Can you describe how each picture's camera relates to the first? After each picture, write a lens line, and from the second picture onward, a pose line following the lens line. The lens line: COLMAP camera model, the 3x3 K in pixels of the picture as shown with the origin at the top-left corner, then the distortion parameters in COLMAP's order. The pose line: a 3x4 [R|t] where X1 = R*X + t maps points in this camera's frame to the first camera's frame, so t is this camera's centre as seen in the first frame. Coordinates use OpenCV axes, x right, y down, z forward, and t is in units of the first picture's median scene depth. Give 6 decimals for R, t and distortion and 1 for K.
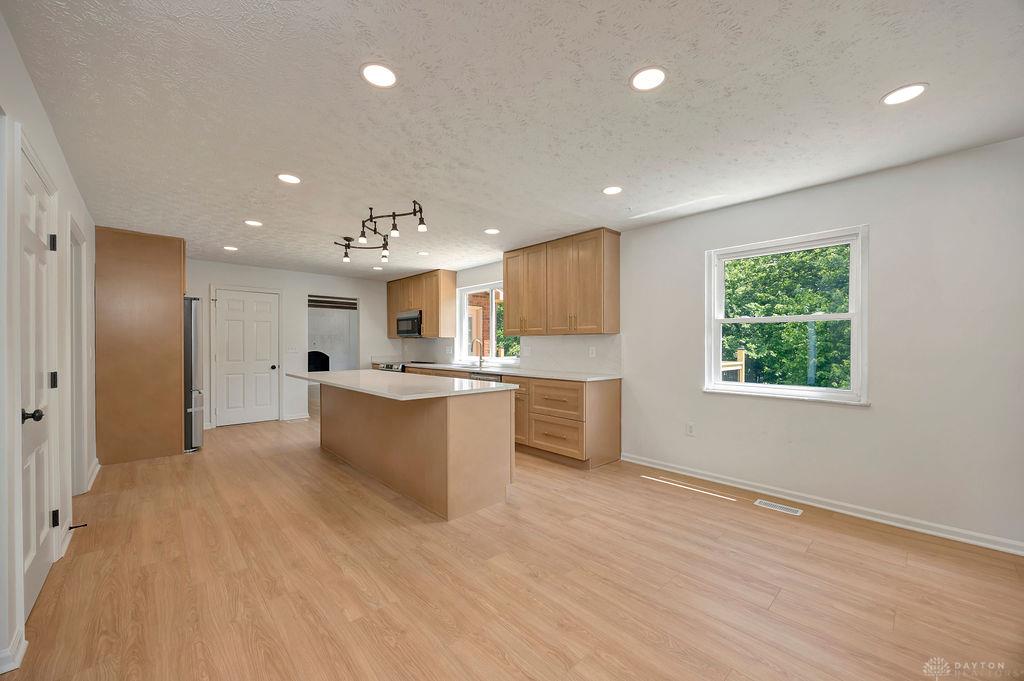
lens RADIAL K [[393.5, 0, 516.1], [0, 393.5, 349.4], [0, 0, 1]] dist [0.000984, -0.000011]
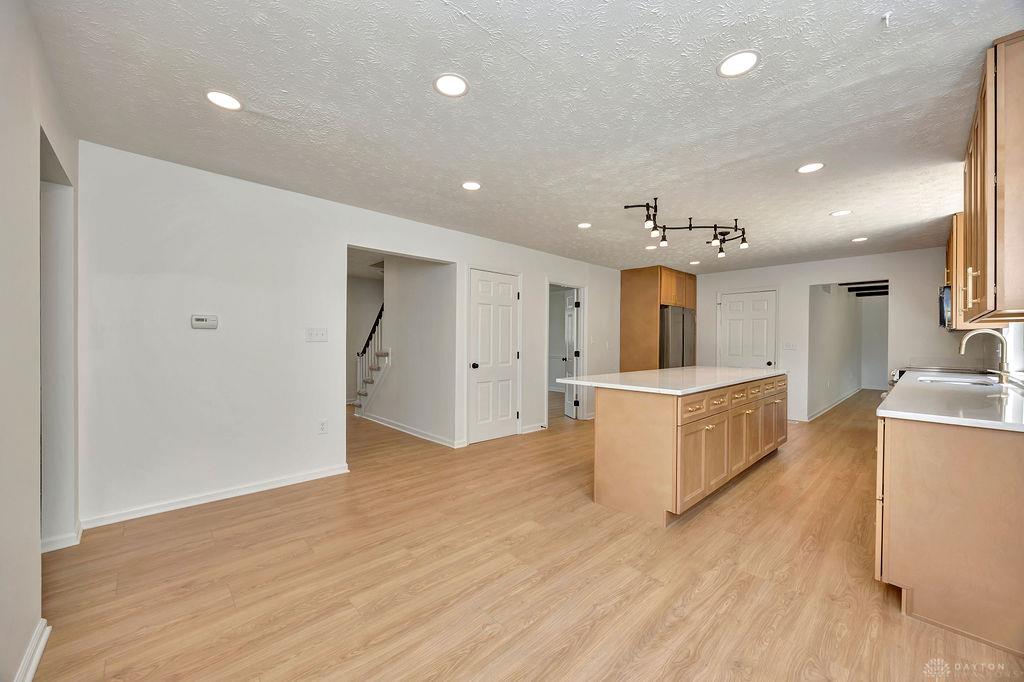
lens RADIAL K [[393.5, 0, 508.4], [0, 393.5, 345.4], [0, 0, 1]] dist [0.000984, -0.000011]
pose [[-0.004872, 0.010941, -0.999928, 0.876925], [-0.017082, 0.999793, 0.011023, -0.002625], [0.999842, 0.017135, -0.004684, 0.735089]]
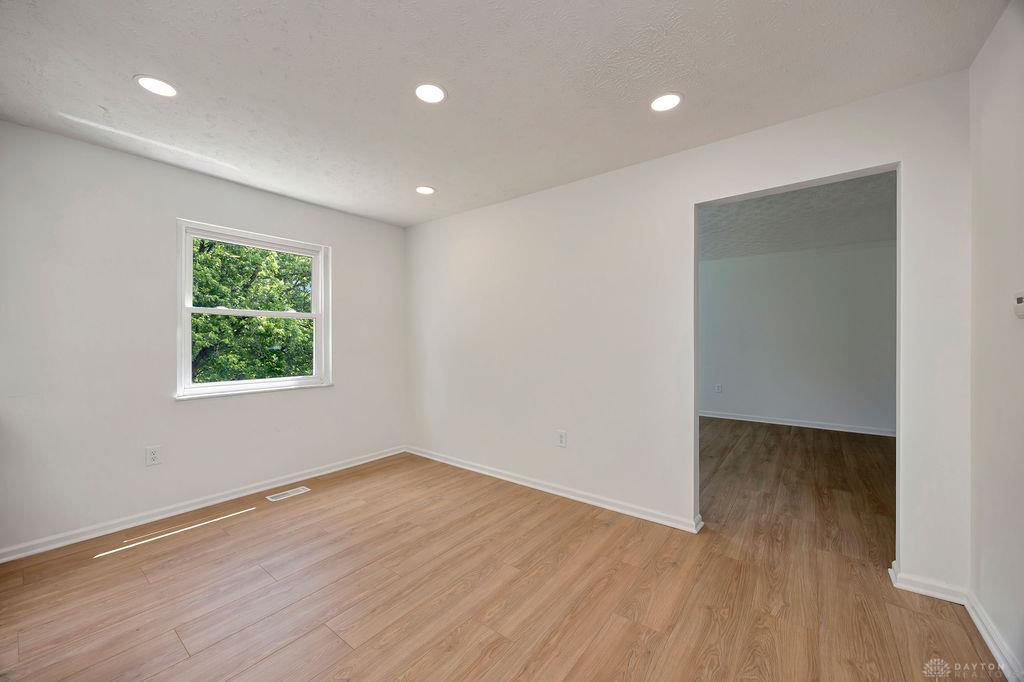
lens RADIAL K [[393.5, 0, 509.7], [0, 393.5, 338.6], [0, 0, 1]] dist [0.000984, -0.000011]
pose [[-0.154060, 0.002927, 0.988057, -0.485048], [0.014544, 0.999894, -0.000694, -0.003331], [-0.987954, 0.014263, -0.154086, 0.601843]]
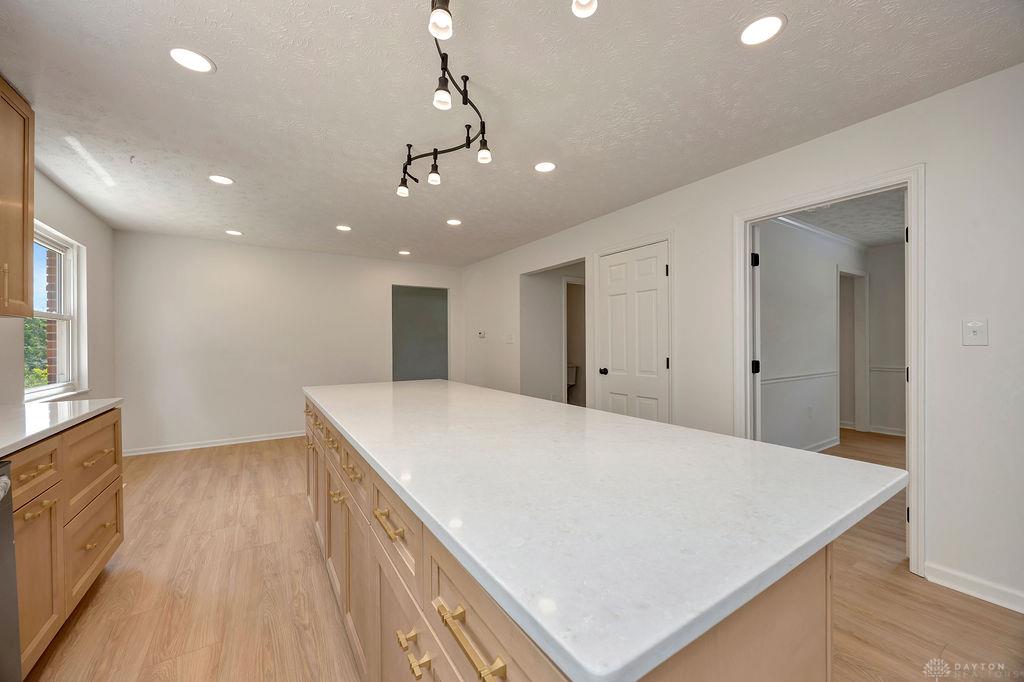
lens RADIAL K [[393.5, 0, 514.9], [0, 393.5, 345.0], [0, 0, 1]] dist [0.000984, -0.000011]
pose [[-0.983827, 0.003025, 0.179096, -0.674713], [0.006285, 0.999825, 0.017638, -0.017013], [-0.179011, 0.018478, -0.983674, 1.964974]]
